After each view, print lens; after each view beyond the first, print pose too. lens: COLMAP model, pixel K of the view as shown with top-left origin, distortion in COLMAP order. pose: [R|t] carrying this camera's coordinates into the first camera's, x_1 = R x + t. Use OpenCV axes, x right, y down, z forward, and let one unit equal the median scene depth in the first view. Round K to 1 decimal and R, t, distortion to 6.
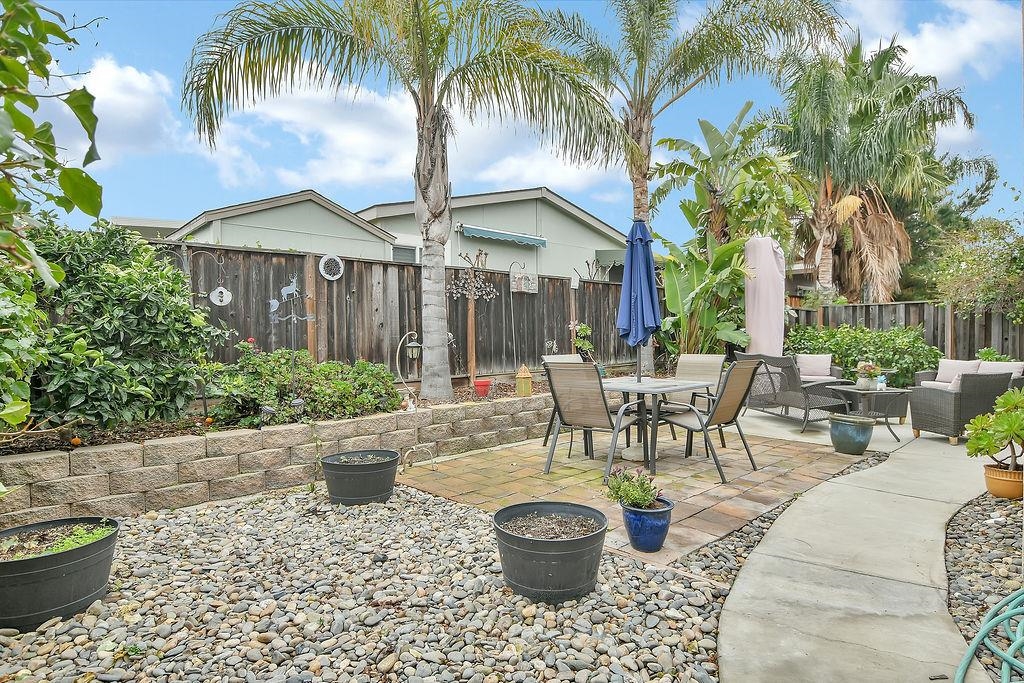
lens RADIAL K [[565.1, 0, 528.0], [0, 565.1, 346.5], [0, 0, 1]] dist [-0.018545, 0.006067]
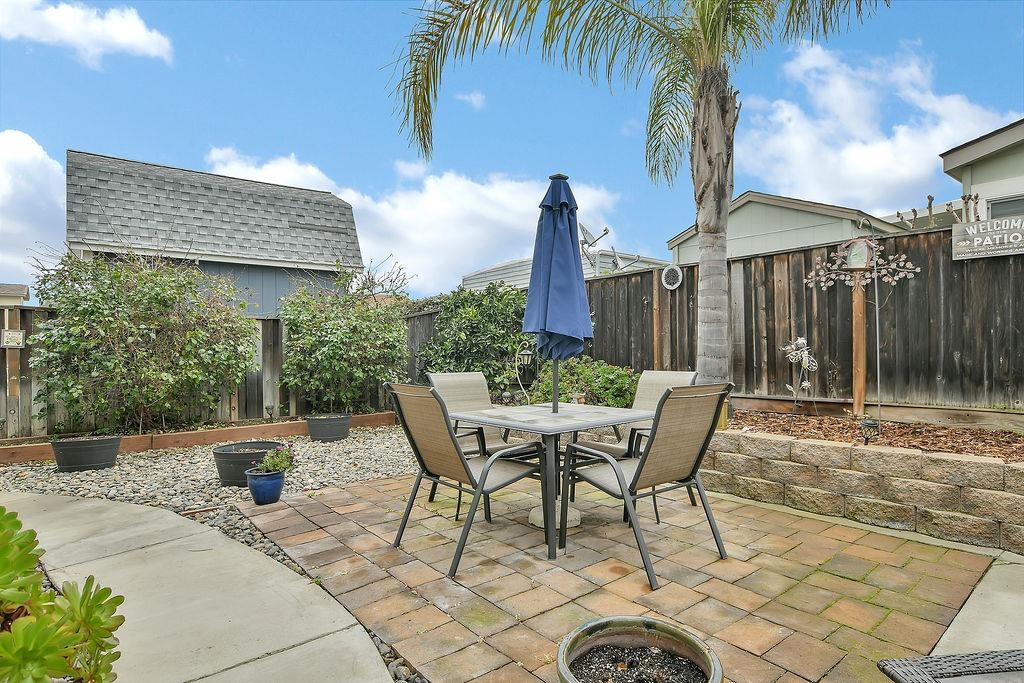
lens RADIAL K [[565.1, 0, 523.6], [0, 565.1, 344.5], [0, 0, 1]] dist [-0.018545, 0.006067]
pose [[-0.083073, -0.000278, -0.996543, 0.579454], [-0.014155, 0.999899, 0.000901, -0.010983], [0.996443, 0.014181, -0.083069, 0.666035]]
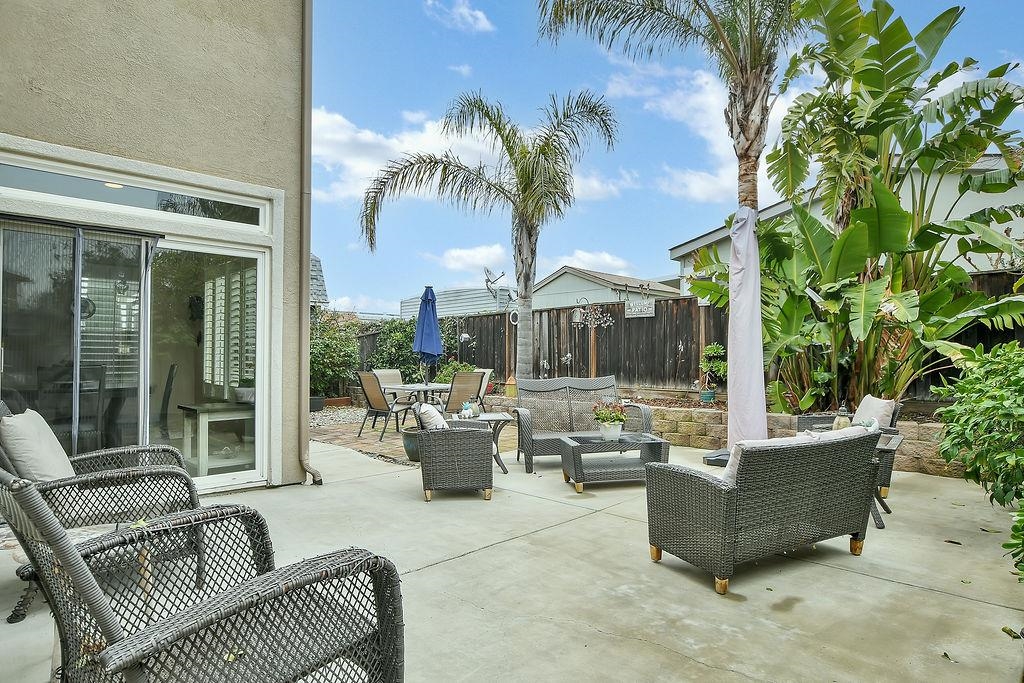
lens RADIAL K [[565.1, 0, 513.8], [0, 565.1, 347.3], [0, 0, 1]] dist [-0.018545, 0.006067]
pose [[-0.004324, -0.010726, -0.999933, 1.195602], [-0.022787, 0.999684, -0.010625, -0.020751], [0.999731, 0.022740, -0.004567, 0.821959]]
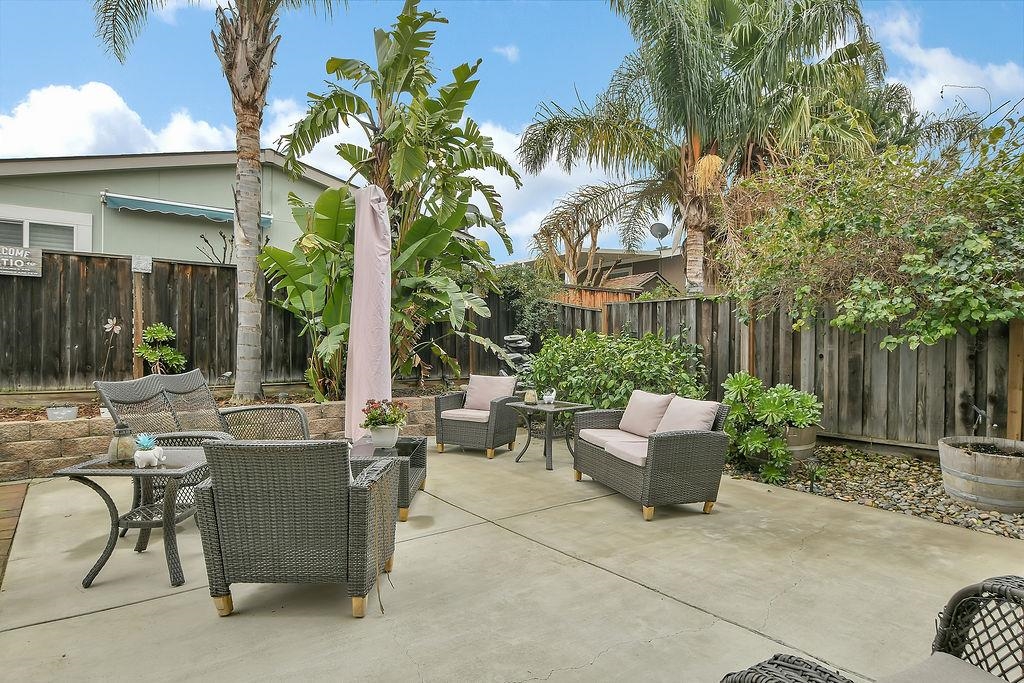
lens RADIAL K [[565.1, 0, 534.8], [0, 565.1, 354.4], [0, 0, 1]] dist [-0.018545, 0.006067]
pose [[0.993954, 0.015127, -0.108749, 0.746811], [-0.015960, 0.999850, -0.006788, -0.007584], [0.108630, 0.008483, 0.994046, 0.448595]]
